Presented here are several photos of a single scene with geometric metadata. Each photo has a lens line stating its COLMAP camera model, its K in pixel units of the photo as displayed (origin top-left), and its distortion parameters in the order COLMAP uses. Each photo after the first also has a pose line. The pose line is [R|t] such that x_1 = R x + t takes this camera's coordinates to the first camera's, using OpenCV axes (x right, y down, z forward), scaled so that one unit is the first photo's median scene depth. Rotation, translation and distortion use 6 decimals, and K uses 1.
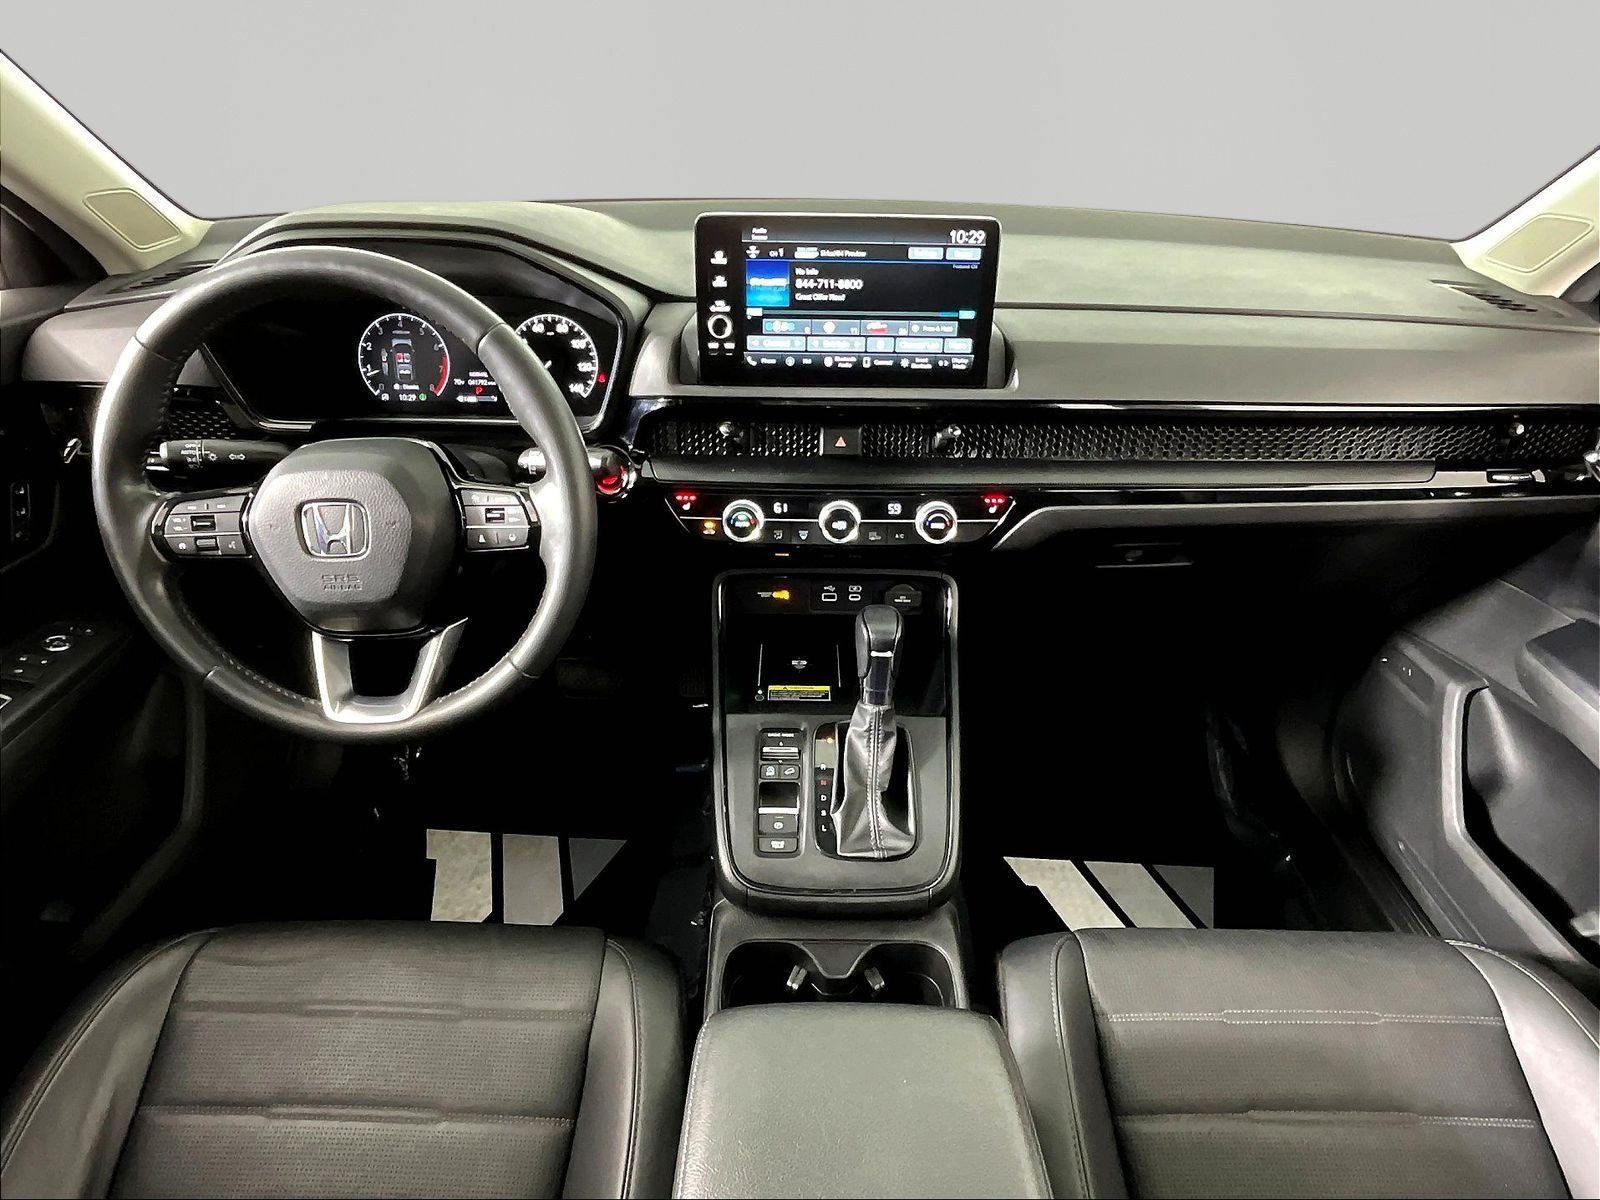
lens RADIAL K [[867.0, 0, 797.6], [0, 867.0, 672.3], [0, 0, 1]] dist [-0.007480, 0.000366]
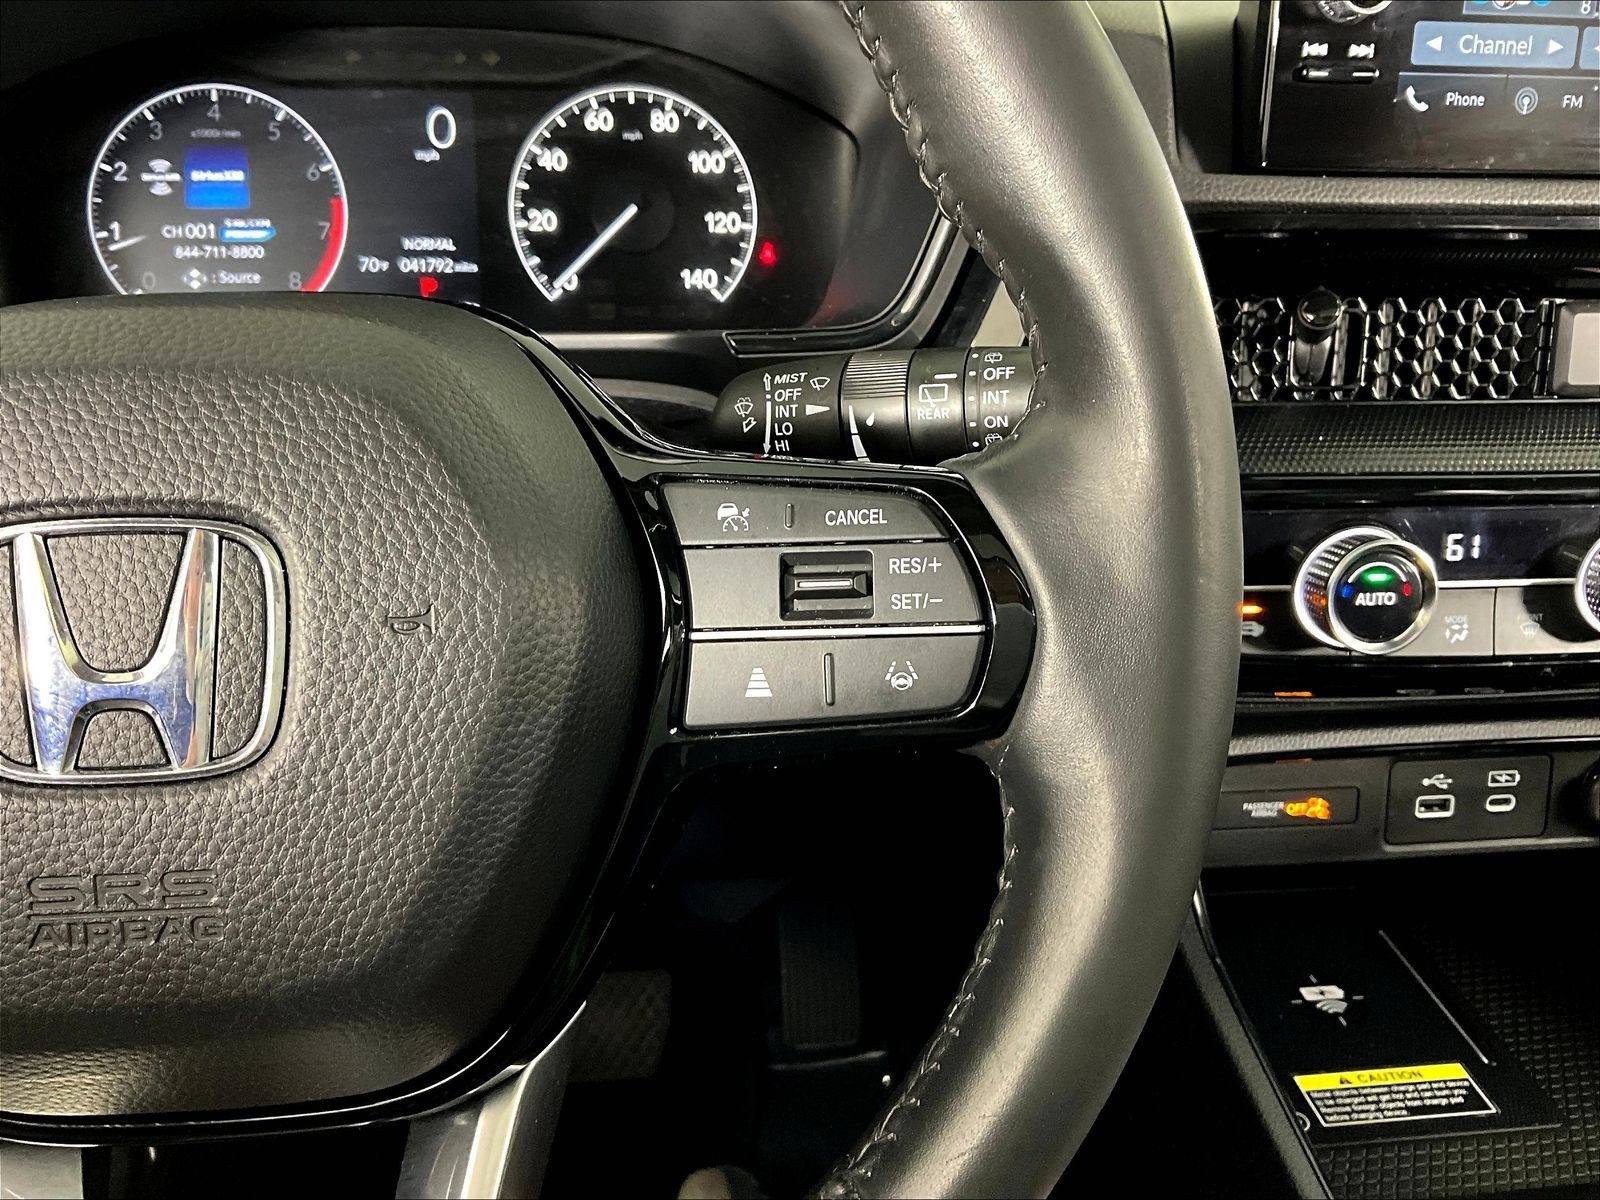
lens RADIAL K [[1367.5, 0, 805.0], [0, 1367.5, 605.1], [0, 0, 1]] dist [0.117513, -0.257614]
pose [[0.993876, -0.042363, 0.102054, -0.333103], [0.062817, 0.976441, -0.206438, -0.080041], [-0.090905, 0.211585, 0.973123, 0.543613]]
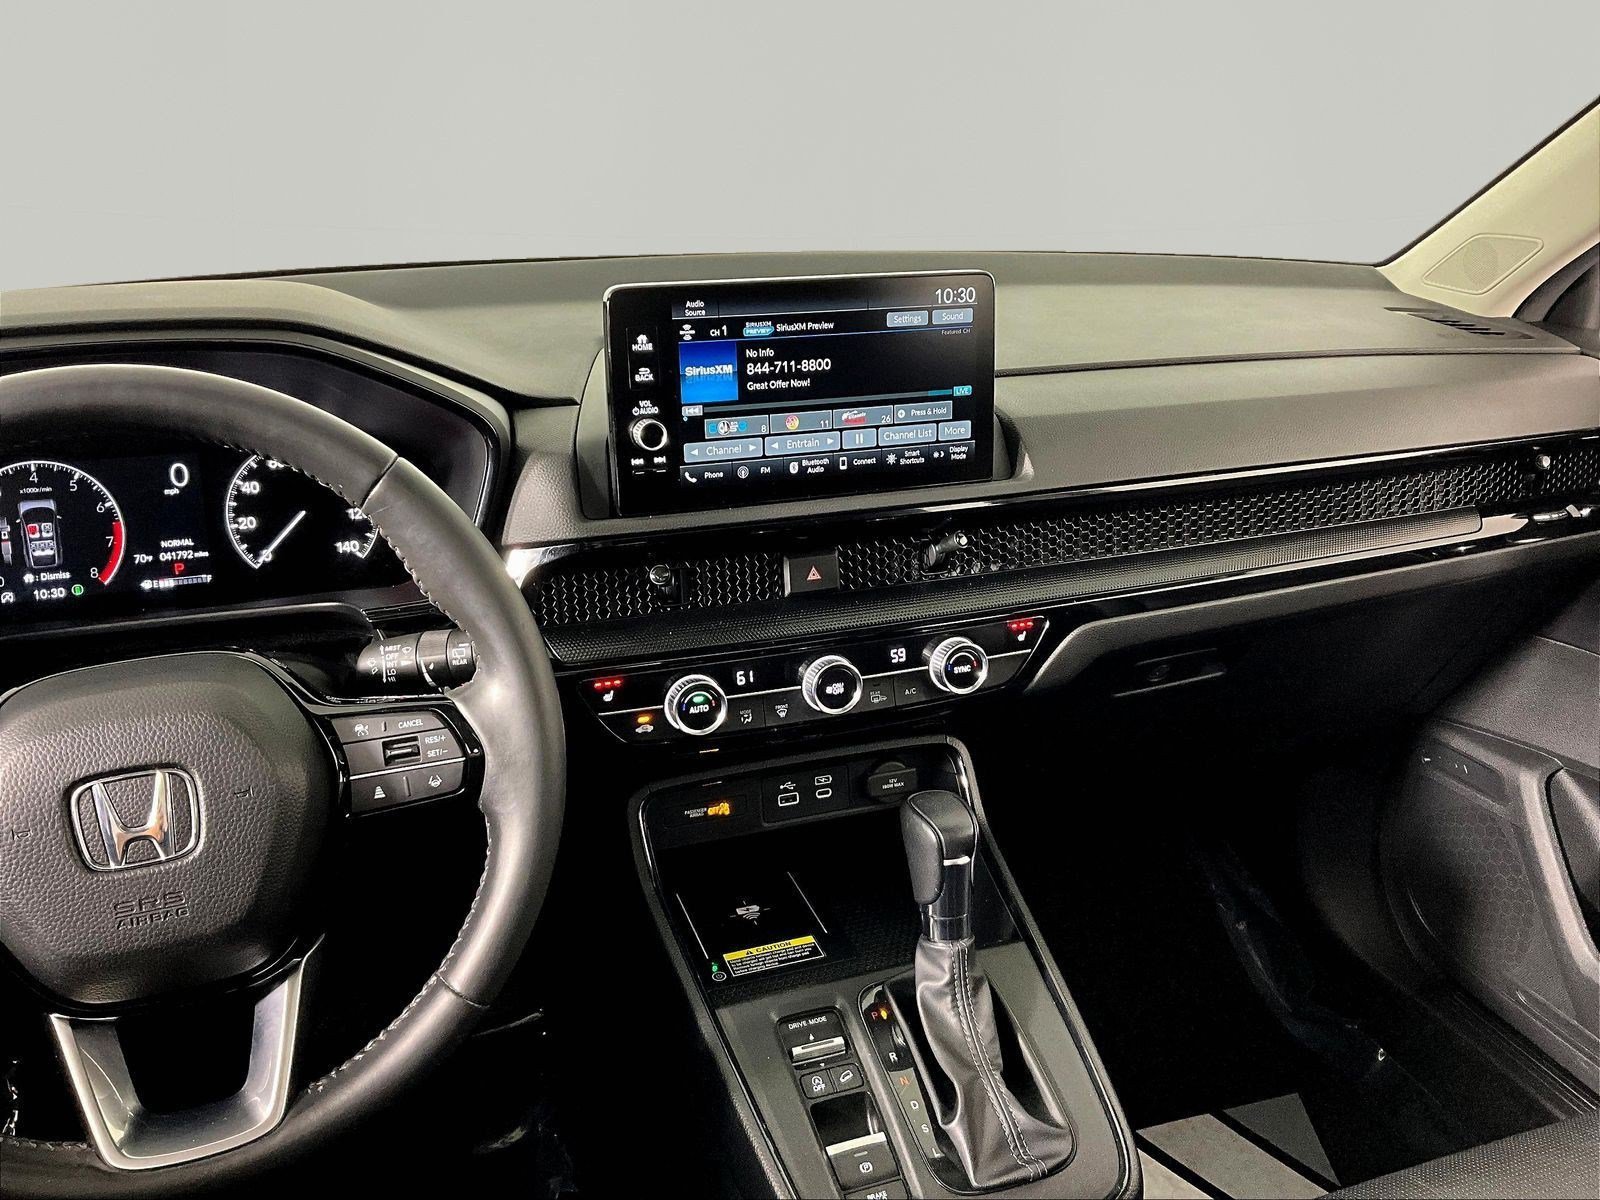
lens RADIAL K [[1319.2, 0, 800.8], [0, 1319.2, 608.6], [0, 0, 1]] dist [0.104489, -0.217458]
pose [[0.938190, -0.130597, 0.320536, -0.316325], [0.201274, 0.959256, -0.198284, -0.028695], [-0.281581, 0.250543, 0.926251, 0.016053]]
